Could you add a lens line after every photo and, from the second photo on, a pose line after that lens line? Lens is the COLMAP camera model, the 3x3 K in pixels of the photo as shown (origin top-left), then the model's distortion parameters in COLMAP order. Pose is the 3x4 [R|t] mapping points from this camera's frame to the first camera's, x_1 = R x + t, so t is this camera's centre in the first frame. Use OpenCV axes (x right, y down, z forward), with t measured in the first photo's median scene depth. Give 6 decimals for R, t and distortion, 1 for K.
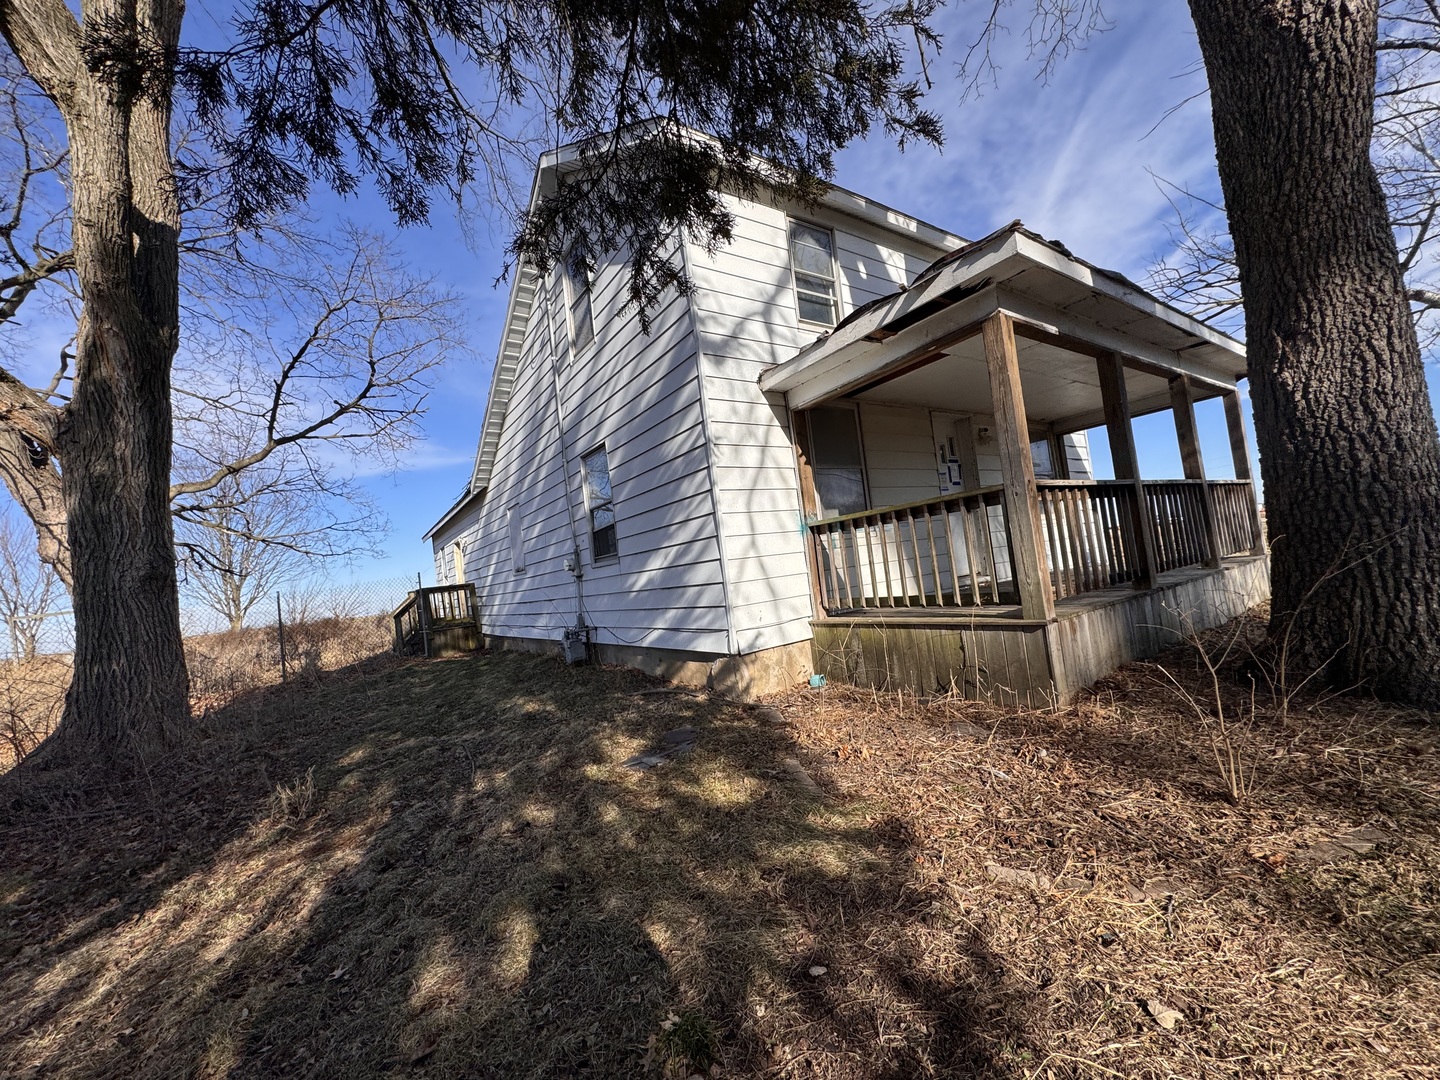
lens RADIAL K [[572.7, 0, 724.6], [0, 572.7, 538.3], [0, 0, 1]] dist [-0.003088, -0.000258]
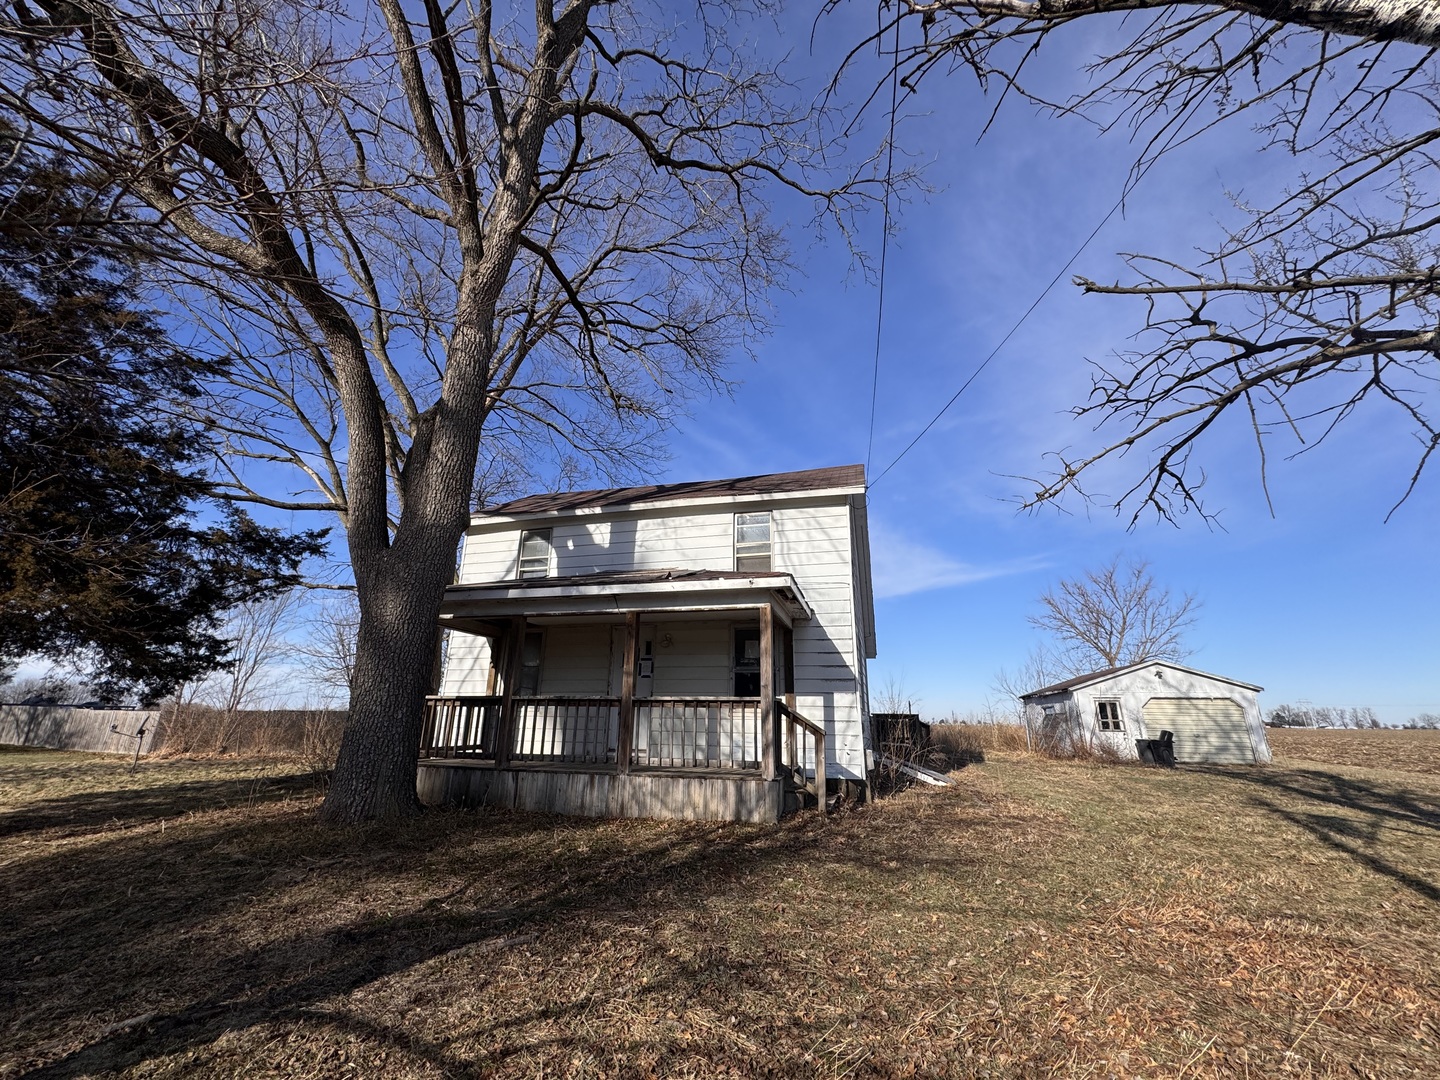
lens RADIAL K [[572.7, 0, 718.8], [0, 572.7, 549.7], [0, 0, 1]] dist [-0.003088, -0.000258]
pose [[0.608643, -0.092351, -0.788051, 1.889935], [-0.054455, 0.985999, -0.157607, -0.229973], [0.791573, 0.138840, 0.595093, 0.377685]]
